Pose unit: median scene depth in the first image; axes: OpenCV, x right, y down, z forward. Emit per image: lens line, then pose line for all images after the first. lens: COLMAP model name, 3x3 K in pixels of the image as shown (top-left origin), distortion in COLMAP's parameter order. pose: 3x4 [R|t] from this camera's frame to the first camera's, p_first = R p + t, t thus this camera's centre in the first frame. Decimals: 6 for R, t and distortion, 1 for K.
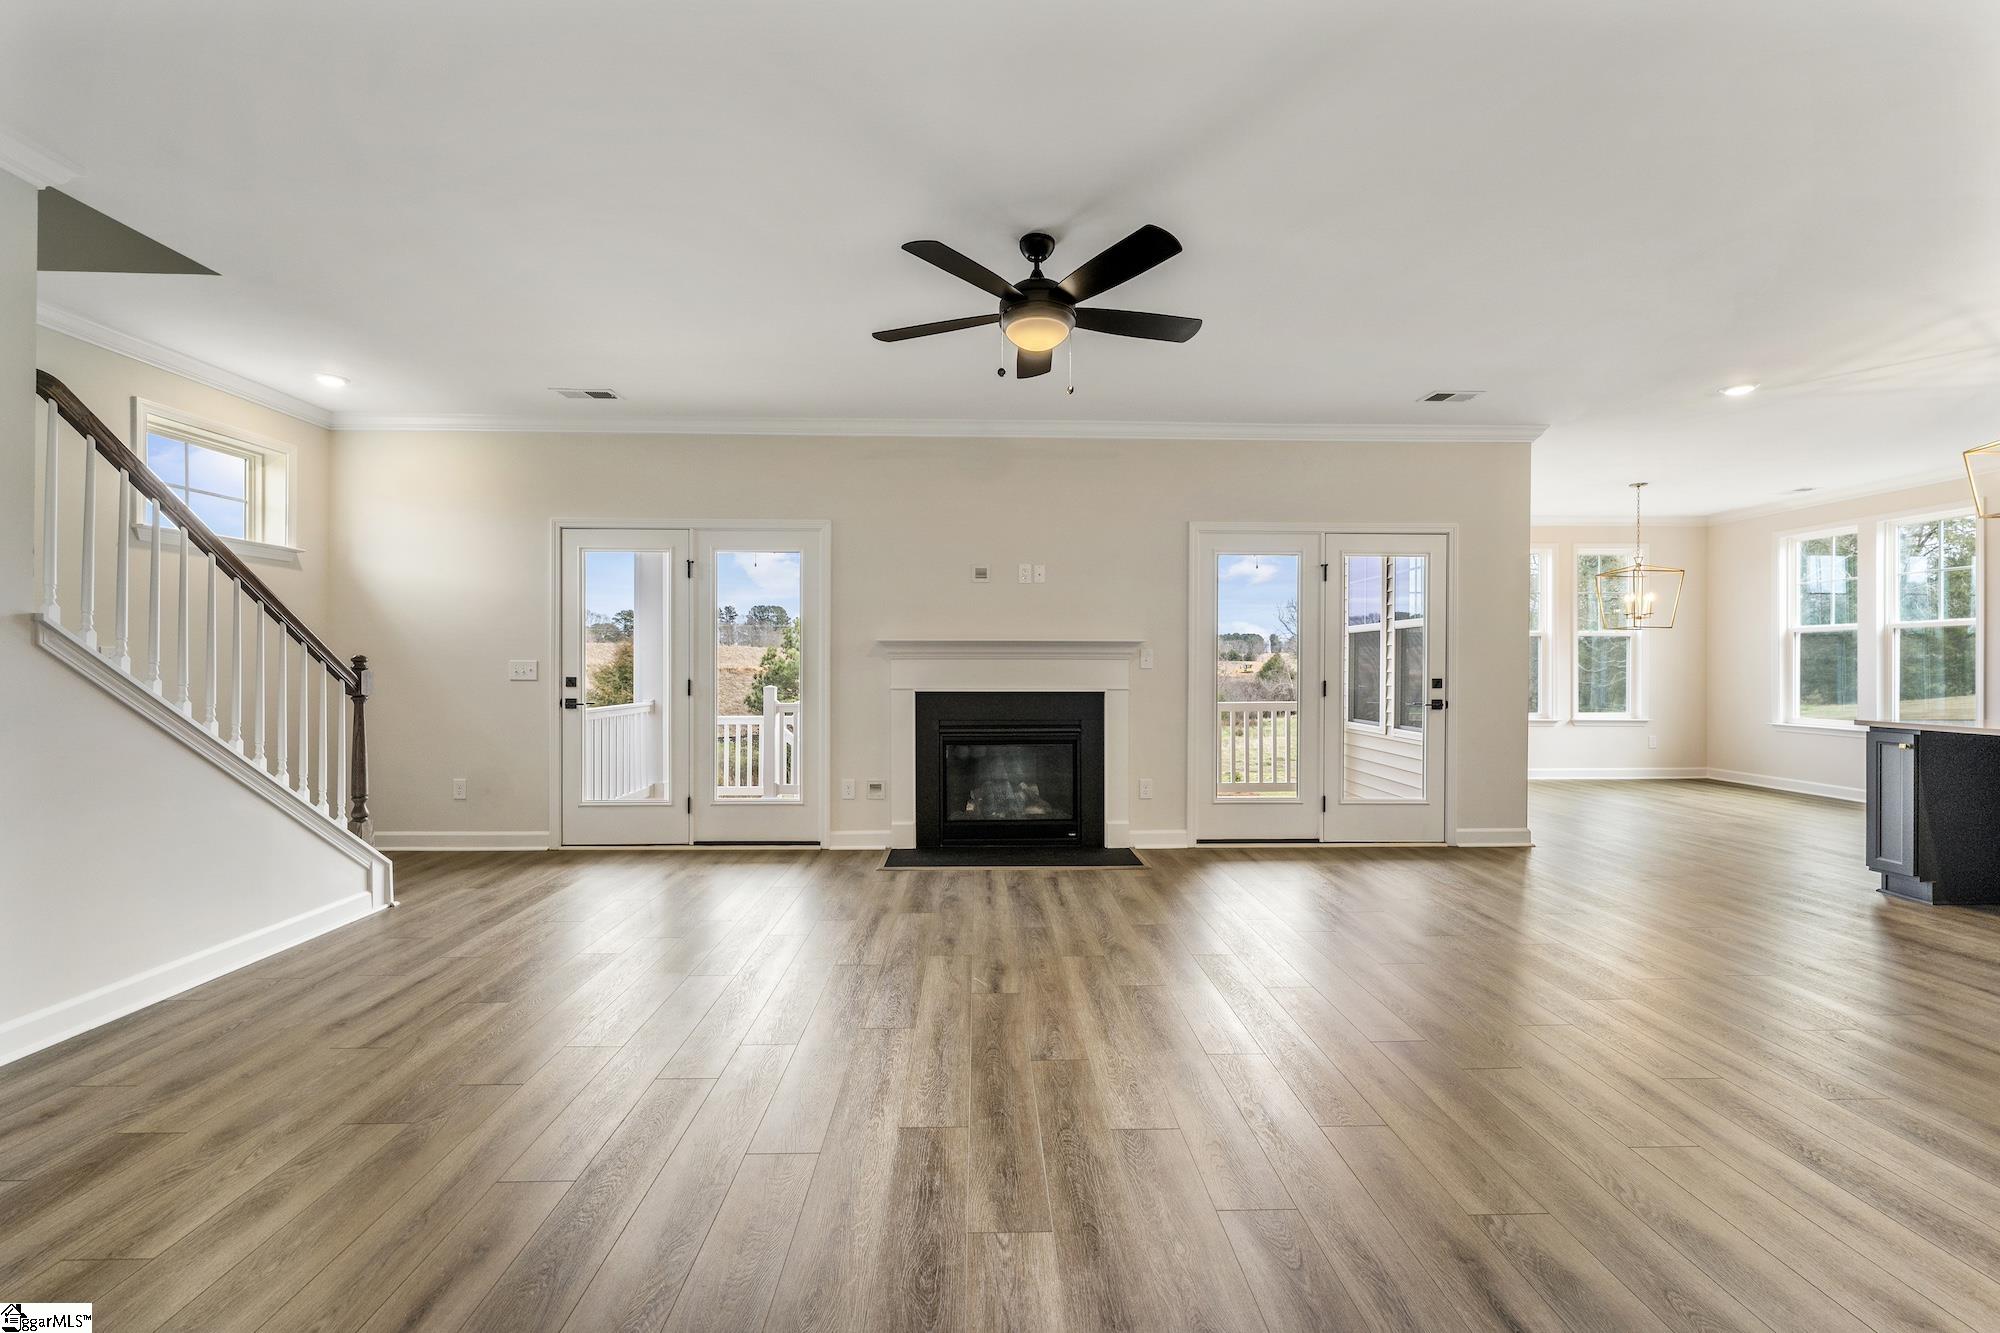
lens RADIAL K [[797.9, 0, 1000.0], [0, 797.9, 666.5], [0, 0, 1]] dist [0.000668, 0.000024]
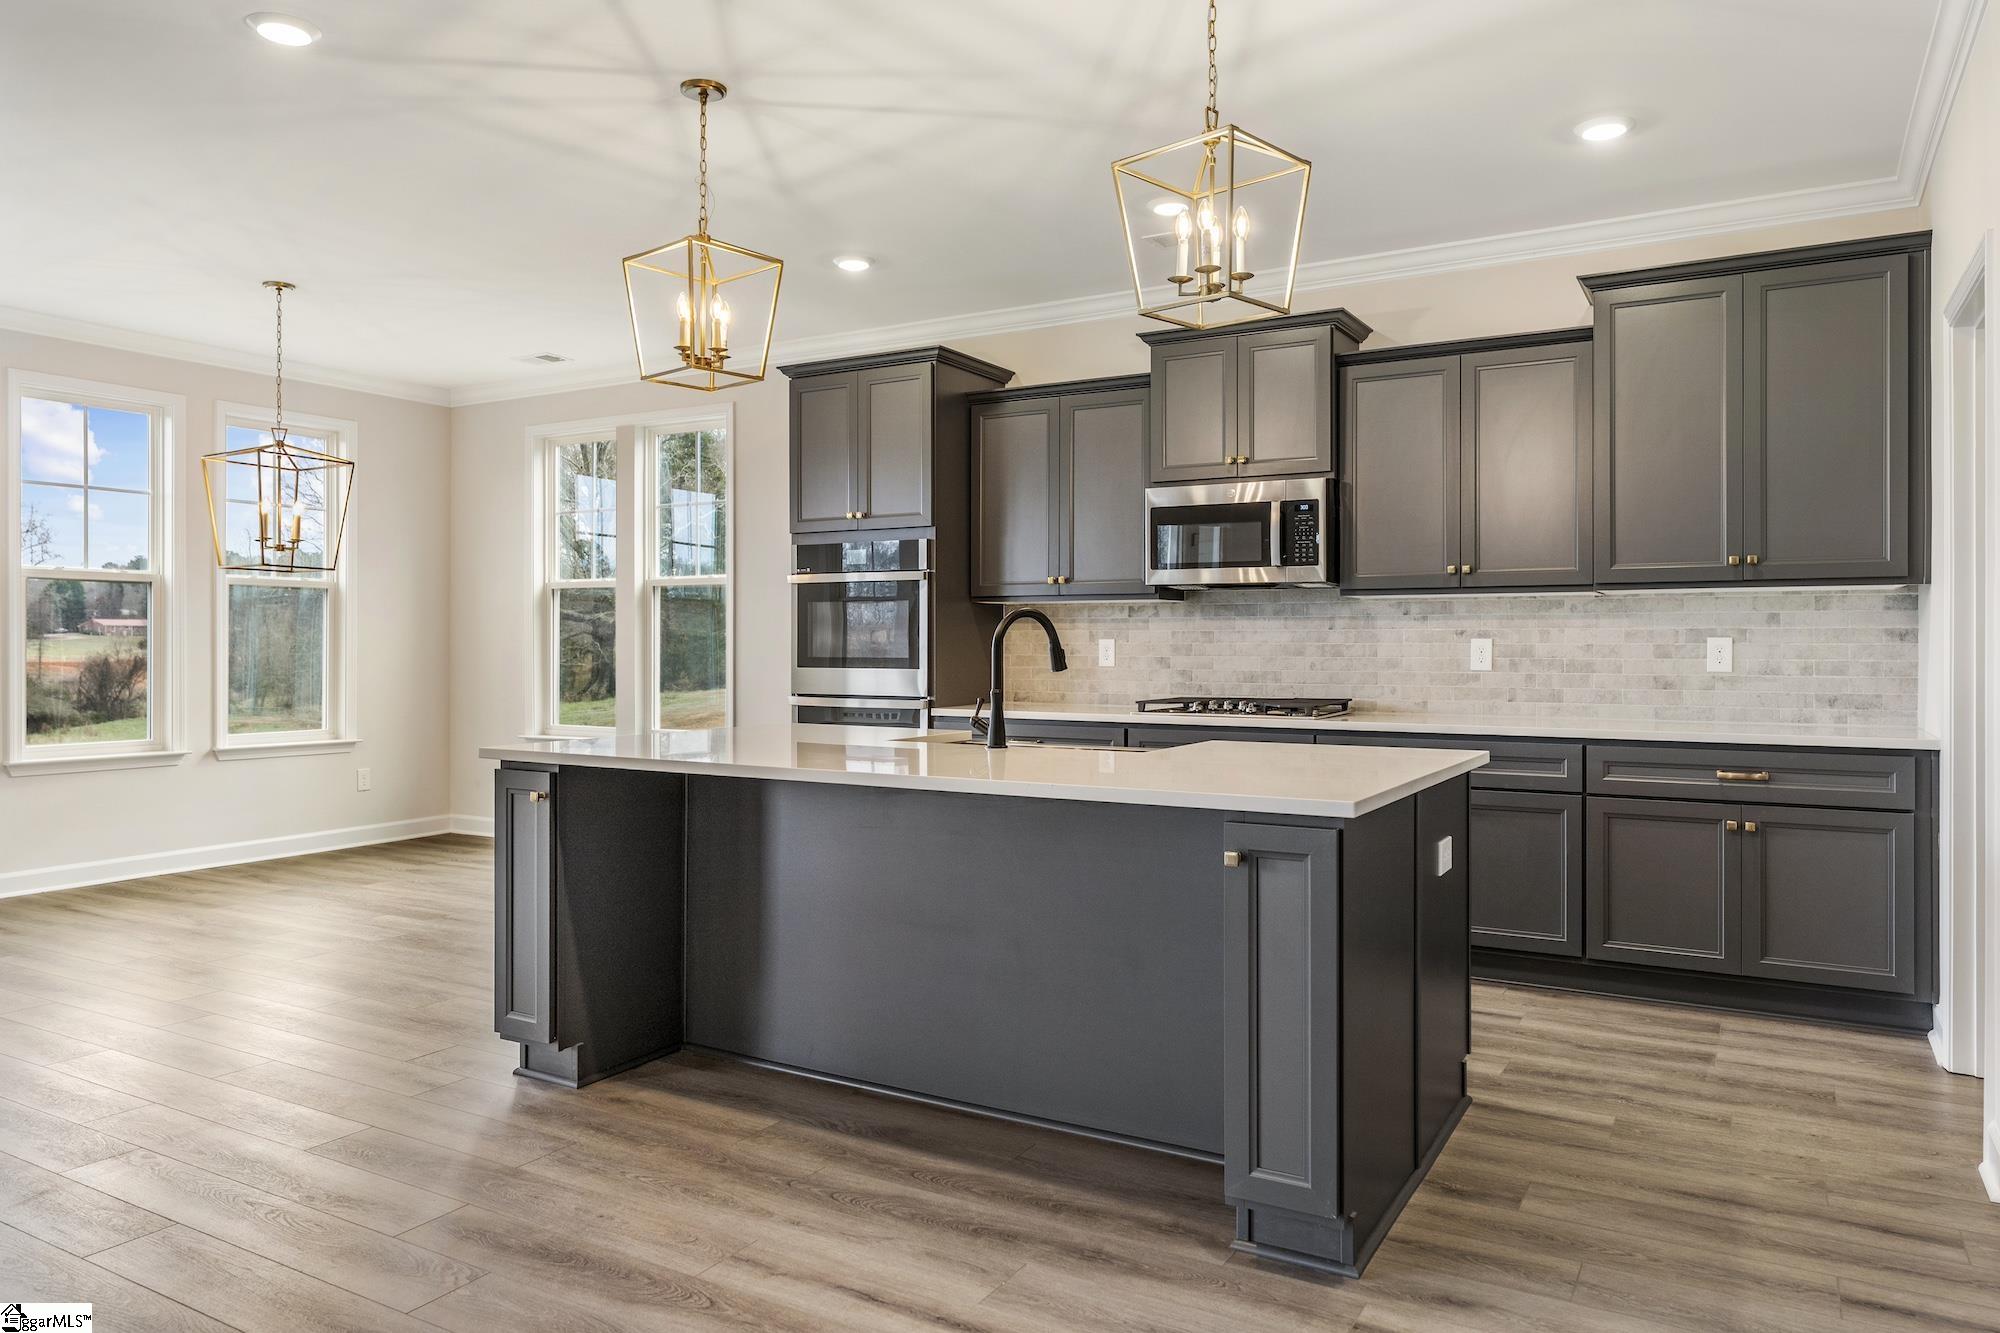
lens RADIAL K [[1319.1, 0, 1000.0], [0, 1319.1, 666.5], [0, 0, 1]] dist [0.000590, 0.001441]
pose [[0.525330, -0.014529, 0.850775, 0.328767], [0.000140, 0.999856, 0.016989, 0.000361], [-0.850899, -0.008806, 0.525256, 0.171239]]
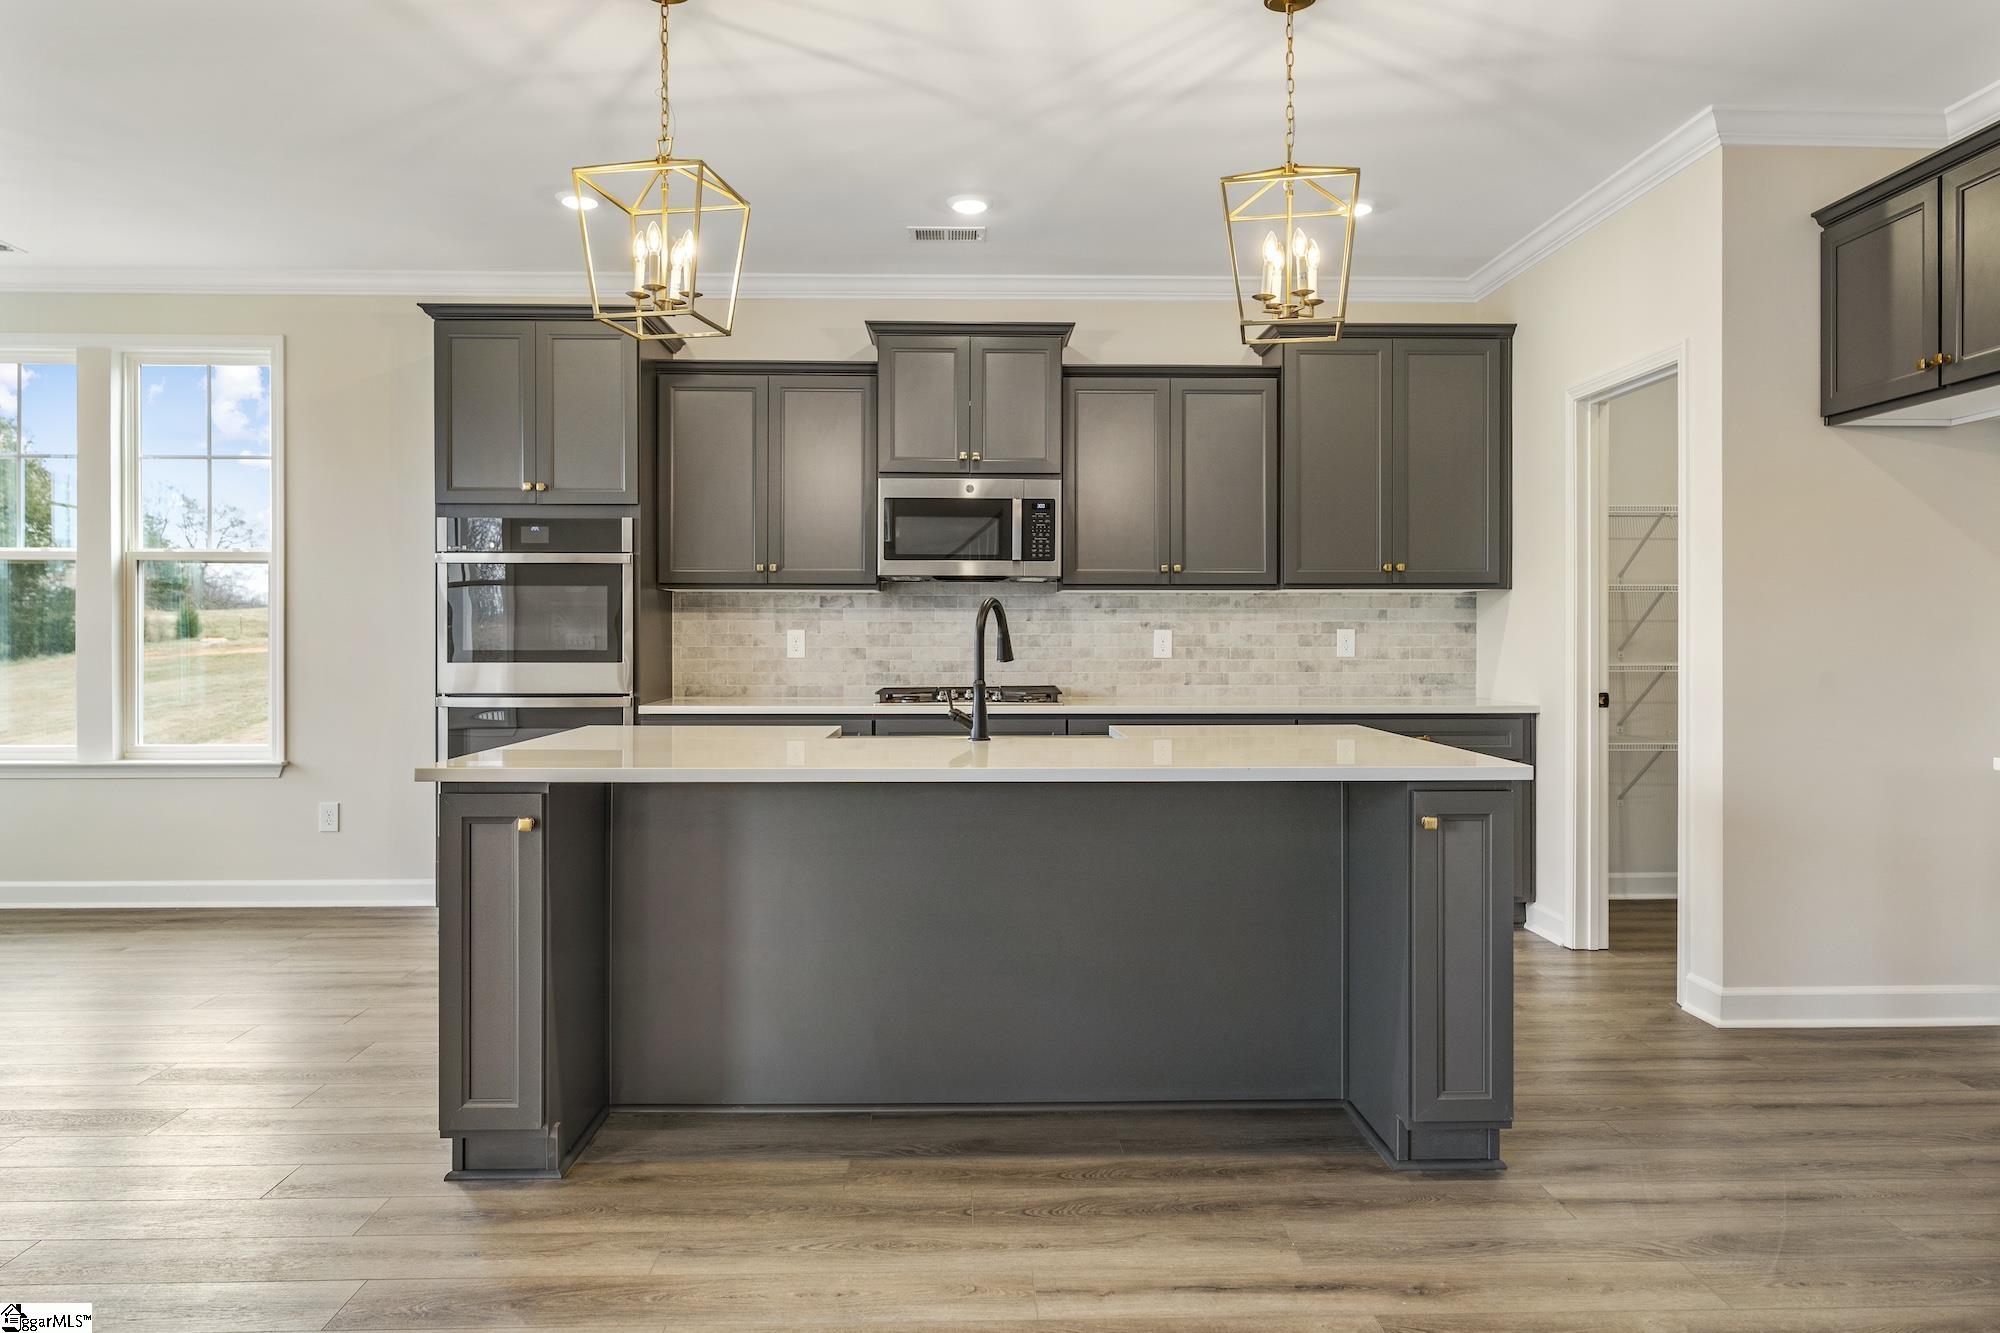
lens RADIAL K [[1322.4, 0, 1000.1], [0, 1322.4, 661.3], [0, 0, 1]] dist [0.002487, 0.000059]
pose [[-0.001616, -0.019863, 0.999801, 0.258860], [0.000661, 0.999802, 0.019864, 0.000596], [-0.999998, 0.000693, -0.001603, 0.440872]]
